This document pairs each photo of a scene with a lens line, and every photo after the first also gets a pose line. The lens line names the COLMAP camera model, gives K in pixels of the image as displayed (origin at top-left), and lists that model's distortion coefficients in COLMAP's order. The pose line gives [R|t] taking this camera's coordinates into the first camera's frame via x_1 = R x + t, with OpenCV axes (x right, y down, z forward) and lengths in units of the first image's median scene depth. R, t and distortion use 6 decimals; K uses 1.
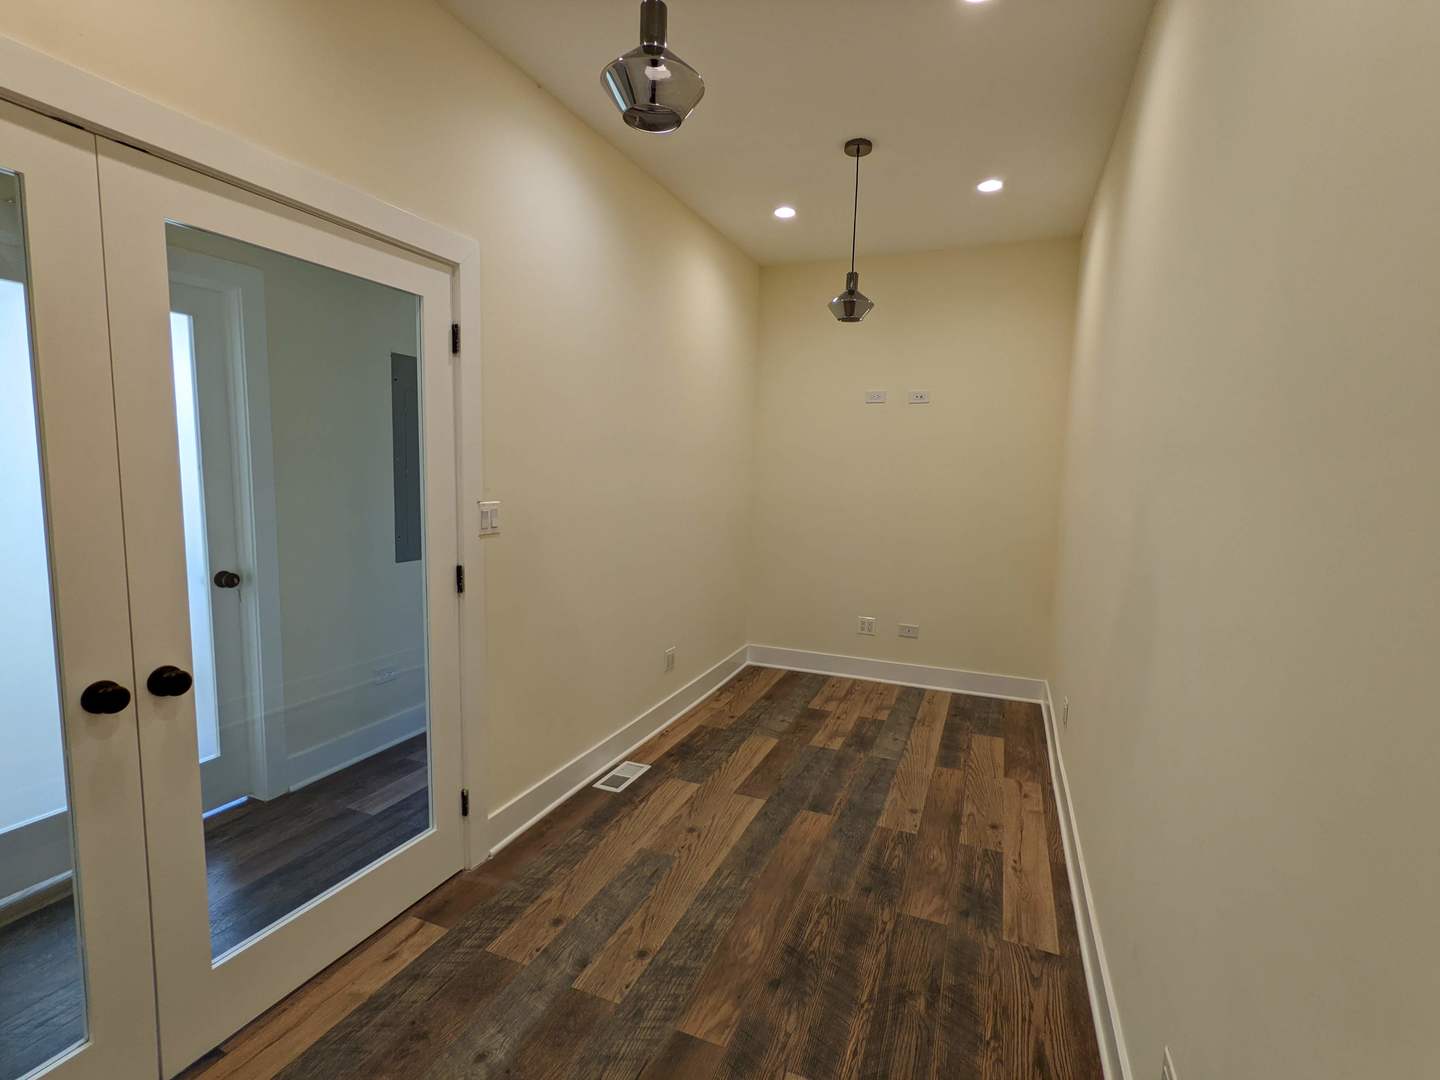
lens RADIAL K [[679.0, 0, 720.0], [0, 679.0, 540.0], [0, 0, 1]] dist [0.032763, 0.013879]
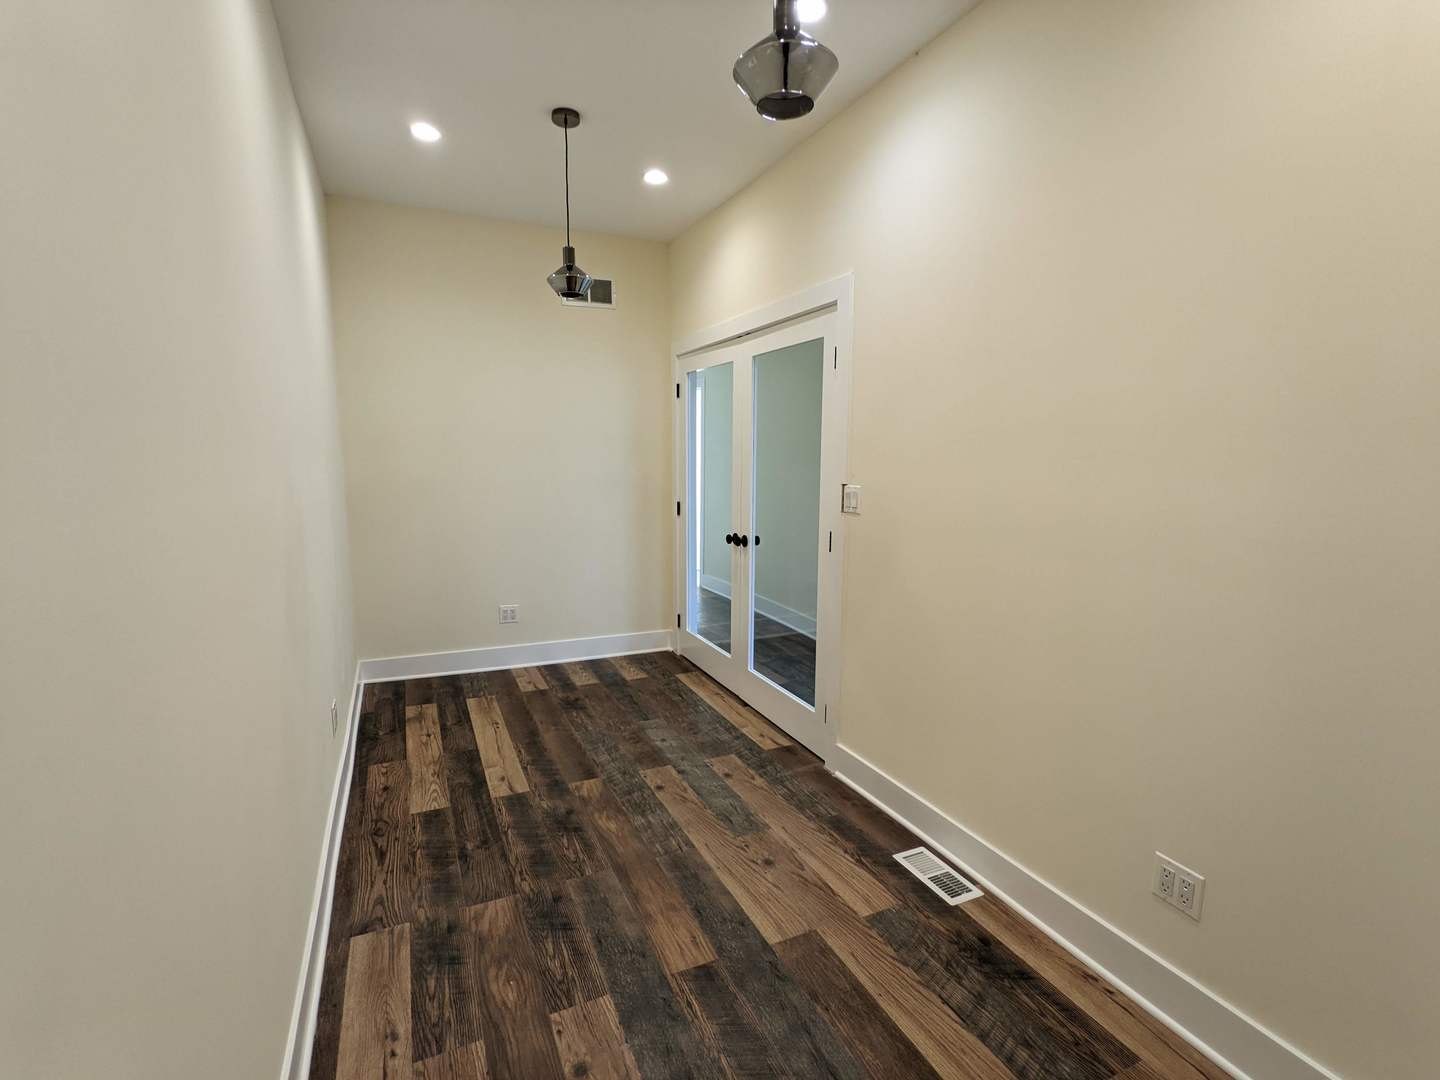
lens RADIAL K [[679.0, 0, 720.0], [0, 679.0, 540.0], [0, 0, 1]] dist [0.032763, 0.013879]
pose [[-0.665436, 0.071285, -0.743043, 0.754083], [-0.096411, 0.978884, 0.180253, -0.165523], [0.740202, 0.191584, -0.644512, 1.733342]]
